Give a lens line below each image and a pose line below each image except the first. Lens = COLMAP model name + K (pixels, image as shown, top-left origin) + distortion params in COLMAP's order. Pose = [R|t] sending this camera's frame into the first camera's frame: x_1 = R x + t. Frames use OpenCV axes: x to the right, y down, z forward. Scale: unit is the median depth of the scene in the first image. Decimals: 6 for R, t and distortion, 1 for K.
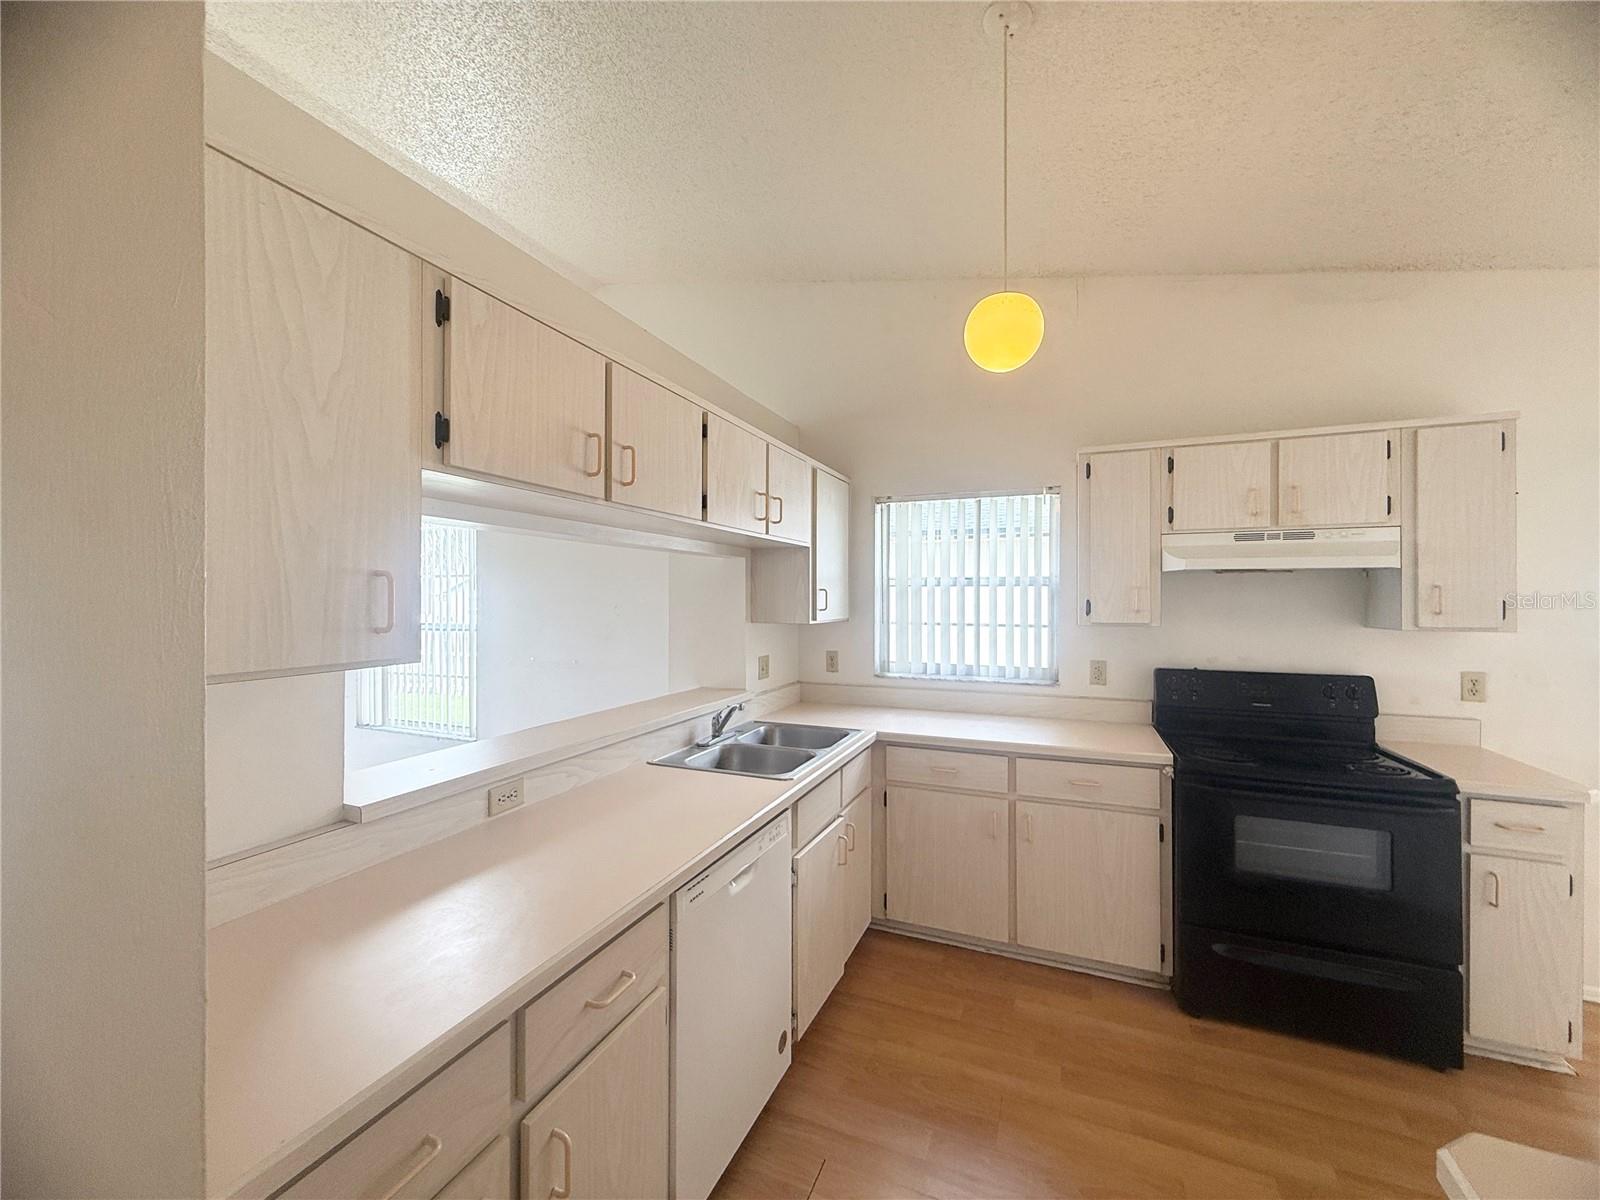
lens RADIAL K [[634.2, 0, 795.4], [0, 634.2, 598.5], [0, 0, 1]] dist [-0.000063, 0.000357]
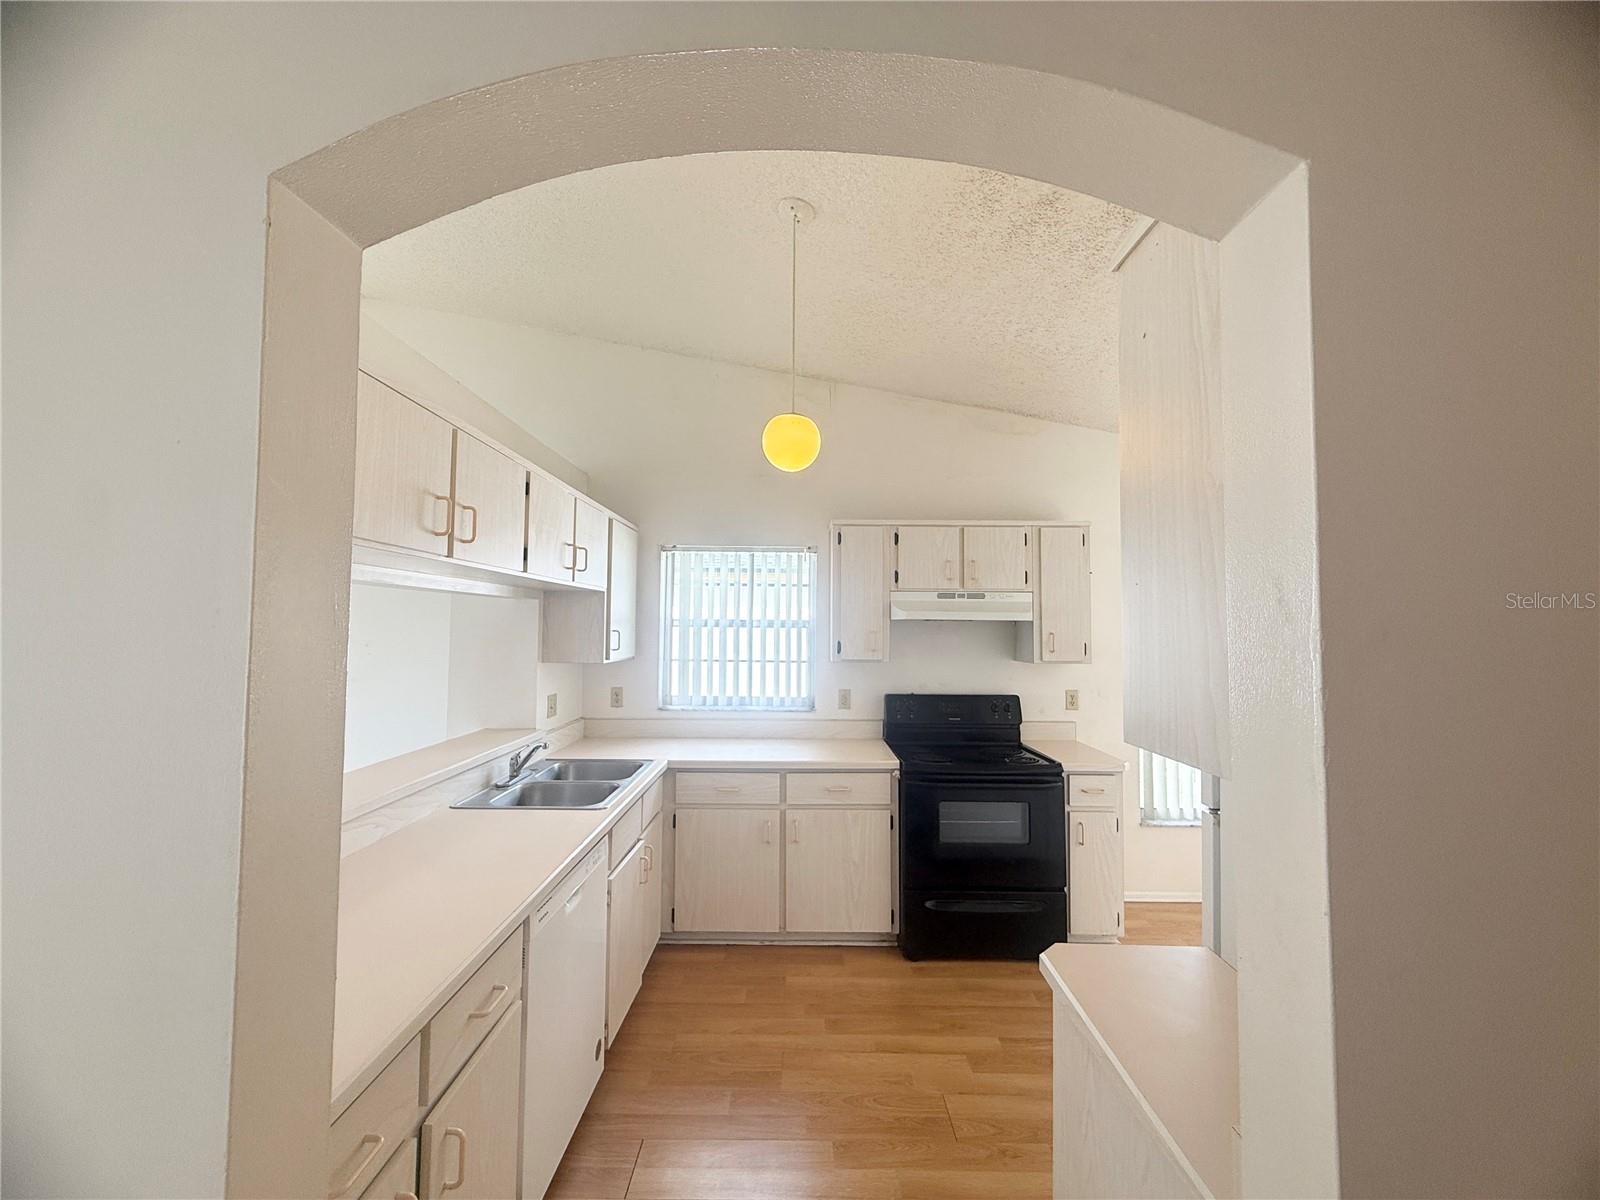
lens RADIAL K [[634.2, 0, 795.4], [0, 634.2, 598.5], [0, 0, 1]] dist [-0.000063, 0.000357]
pose [[0.923084, 0.024092, 0.383843, -0.111909], [-0.006906, 0.998913, -0.046090, -0.026704], [-0.384536, 0.039894, 0.922247, -0.137492]]
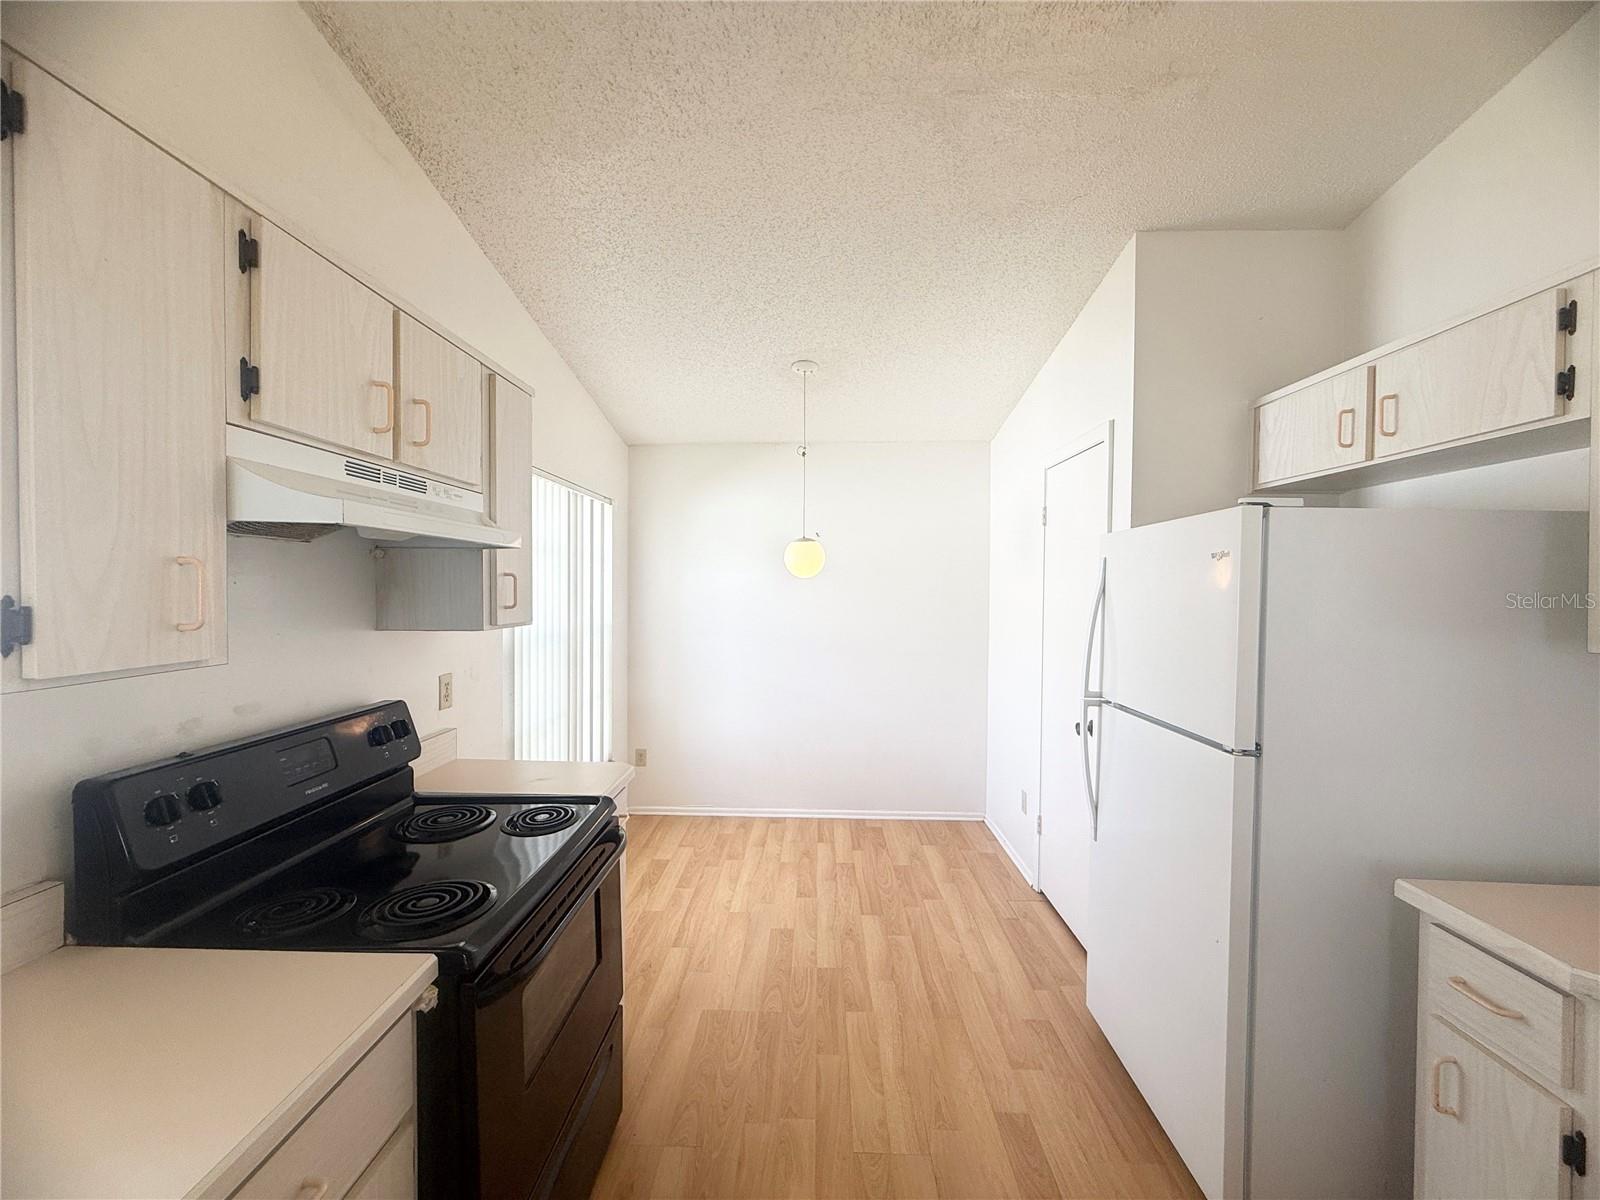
lens RADIAL K [[634.2, 0, 795.4], [0, 634.2, 598.5], [0, 0, 1]] dist [-0.000063, 0.000357]
pose [[-0.361587, -0.017827, 0.932168, 0.104251], [-0.004048, 0.999838, 0.017551, -0.003610], [-0.932330, 0.002573, -0.361600, 0.890265]]
